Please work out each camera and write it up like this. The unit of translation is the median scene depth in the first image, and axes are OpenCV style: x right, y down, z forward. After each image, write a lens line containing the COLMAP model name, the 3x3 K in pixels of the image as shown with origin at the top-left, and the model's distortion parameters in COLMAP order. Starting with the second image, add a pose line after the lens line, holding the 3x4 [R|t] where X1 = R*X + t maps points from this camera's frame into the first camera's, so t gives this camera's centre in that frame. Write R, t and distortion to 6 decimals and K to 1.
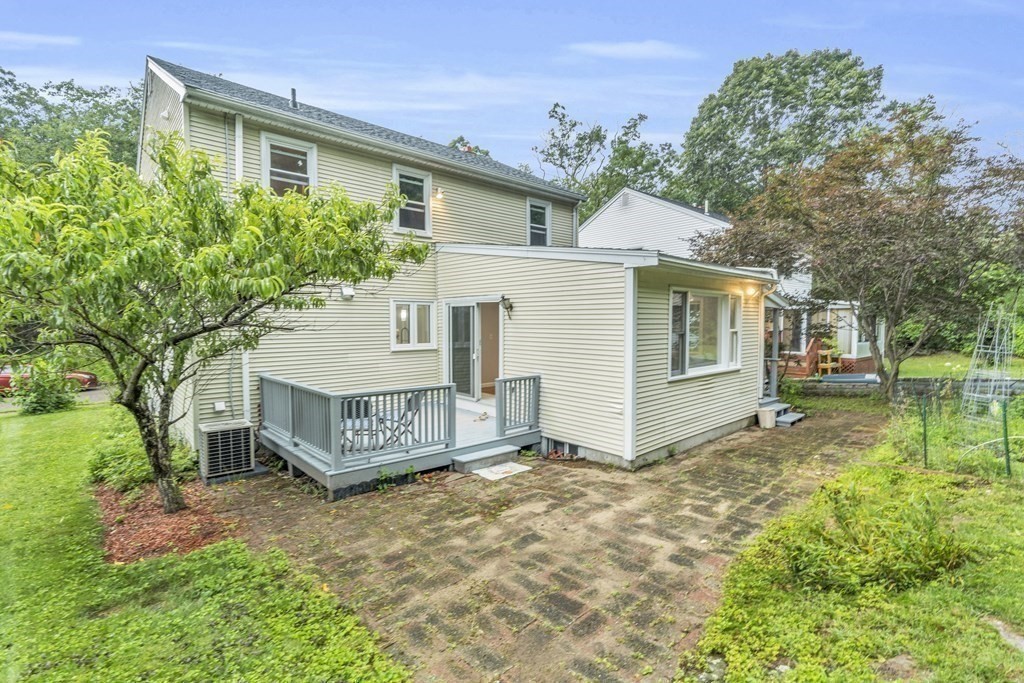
lens RADIAL K [[468.0, 0, 510.8], [0, 468.0, 336.5], [0, 0, 1]] dist [0.001037, -0.000174]
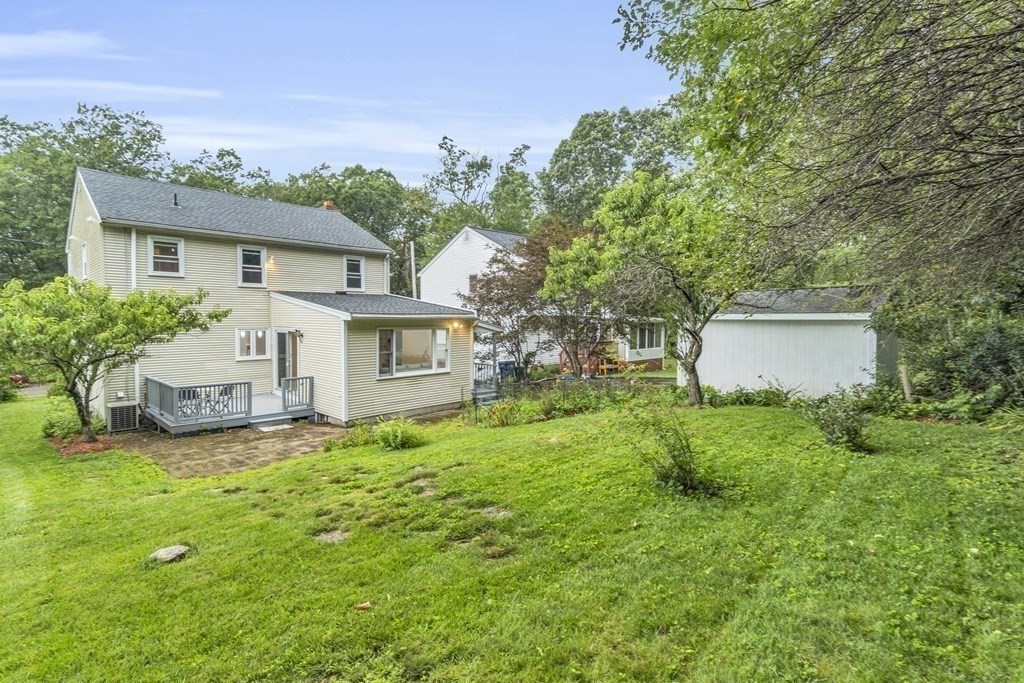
lens RADIAL K [[468.0, 0, 473.1], [0, 468.0, 330.1], [0, 0, 1]] dist [0.001037, -0.000174]
pose [[0.998727, 0.003649, 0.050300, 0.569165], [-0.003269, 0.999966, -0.007631, -0.077295], [-0.050326, 0.007456, 0.998705, -0.766022]]
